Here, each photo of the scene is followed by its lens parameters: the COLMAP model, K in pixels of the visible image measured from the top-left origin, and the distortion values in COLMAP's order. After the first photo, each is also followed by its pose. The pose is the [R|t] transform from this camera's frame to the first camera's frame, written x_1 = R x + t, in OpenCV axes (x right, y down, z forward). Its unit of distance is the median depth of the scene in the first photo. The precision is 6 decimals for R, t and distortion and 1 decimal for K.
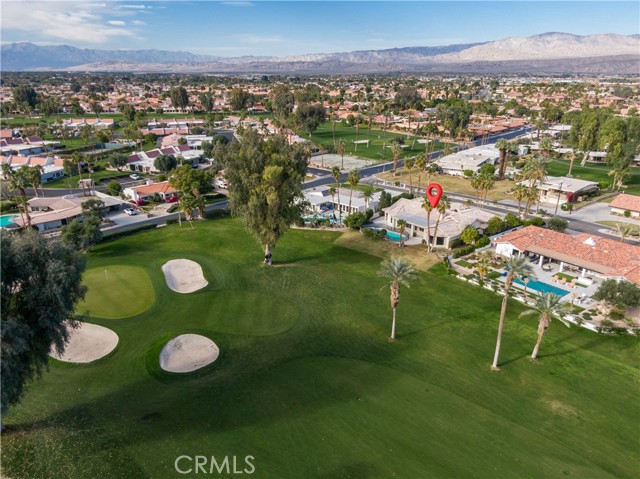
lens RADIAL K [[454.8, 0, 320.0], [0, 454.8, 239.5], [0, 0, 1]] dist [0.020644, -0.007602]
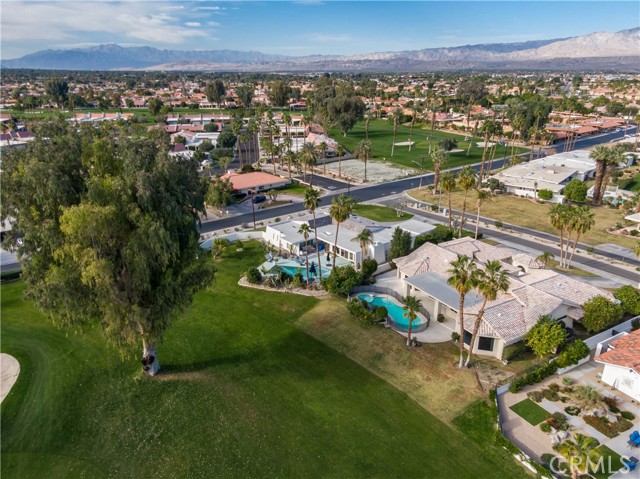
lens RADIAL K [[454.8, 0, 320.0], [0, 454.8, 239.5], [0, 0, 1]] dist [0.020644, -0.007602]
pose [[0.990444, 0.045416, -0.130223, 0.091182], [-0.045112, 0.998968, 0.005284, -0.071166], [0.130329, 0.000641, 0.991471, 0.301782]]
